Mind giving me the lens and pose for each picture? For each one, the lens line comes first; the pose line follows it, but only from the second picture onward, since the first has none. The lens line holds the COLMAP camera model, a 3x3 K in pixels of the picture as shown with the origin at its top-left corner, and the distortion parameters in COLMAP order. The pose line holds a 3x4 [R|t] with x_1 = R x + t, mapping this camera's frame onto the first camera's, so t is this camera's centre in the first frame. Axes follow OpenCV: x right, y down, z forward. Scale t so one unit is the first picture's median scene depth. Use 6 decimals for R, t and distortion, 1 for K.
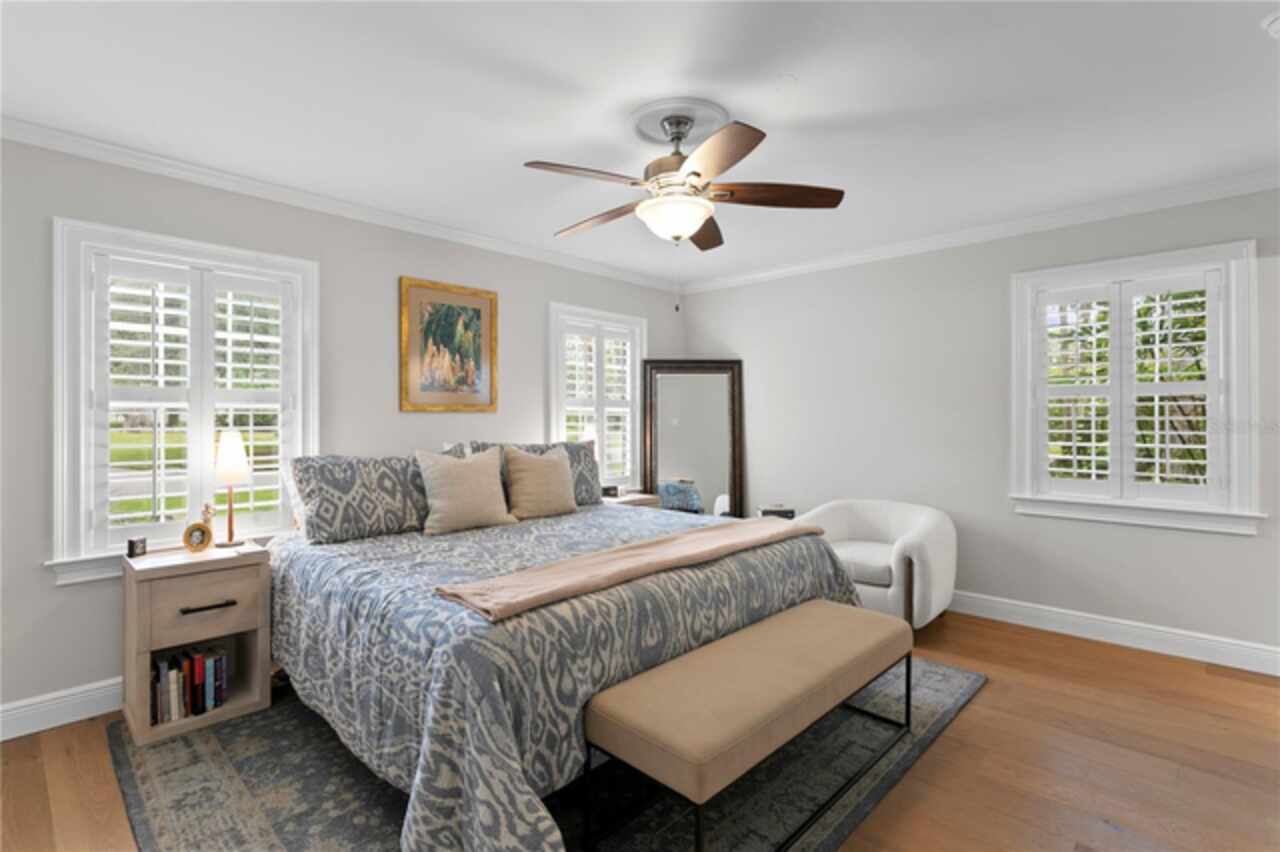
lens RADIAL K [[605.6, 0, 629.6], [0, 605.6, 422.0], [0, 0, 1]] dist [0.011796, 0.001452]
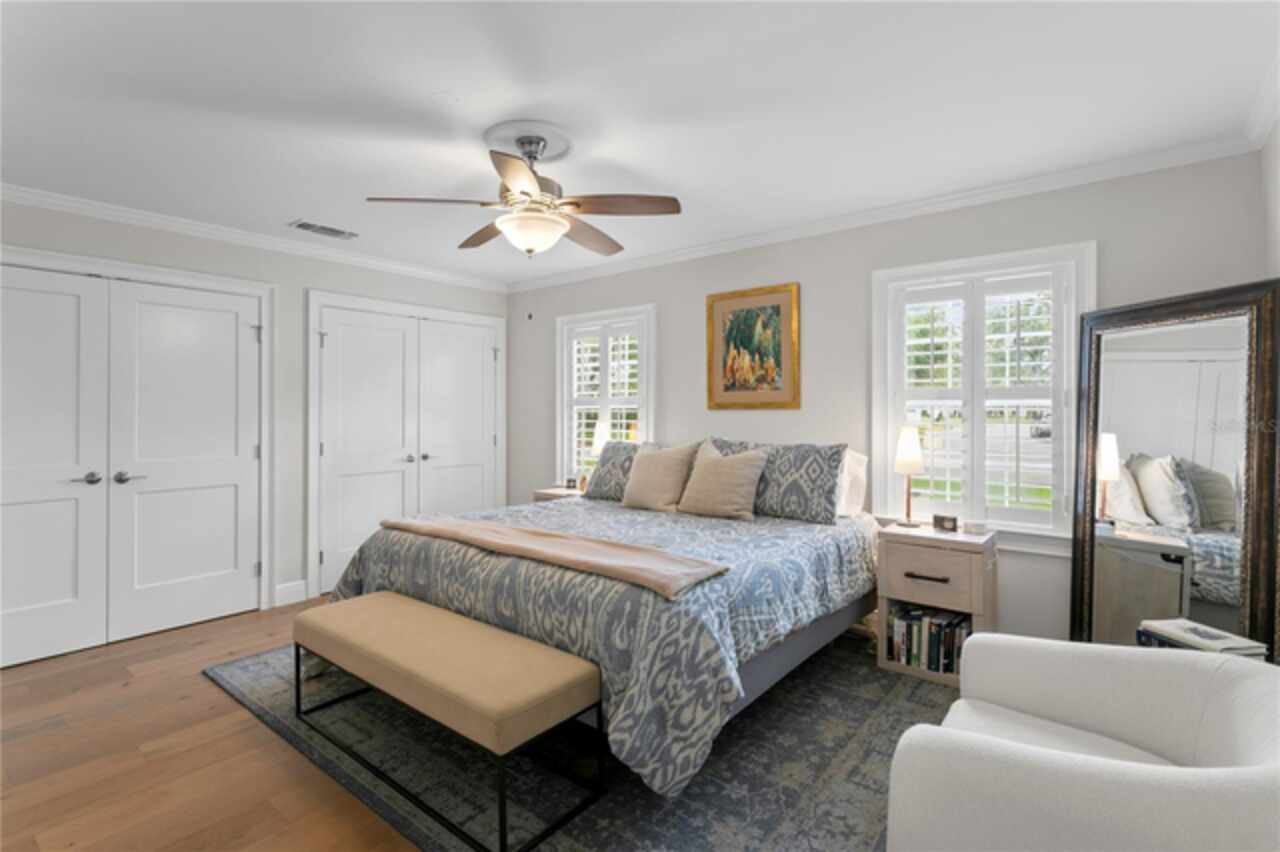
lens RADIAL K [[605.6, 0, 629.0], [0, 605.6, 421.7], [0, 0, 1]] dist [0.011796, 0.001452]
pose [[0.090413, 0.019255, -0.995718, 0.741165], [-0.002199, 0.999814, 0.019135, -0.014756], [0.995902, 0.000460, 0.090439, 0.690417]]
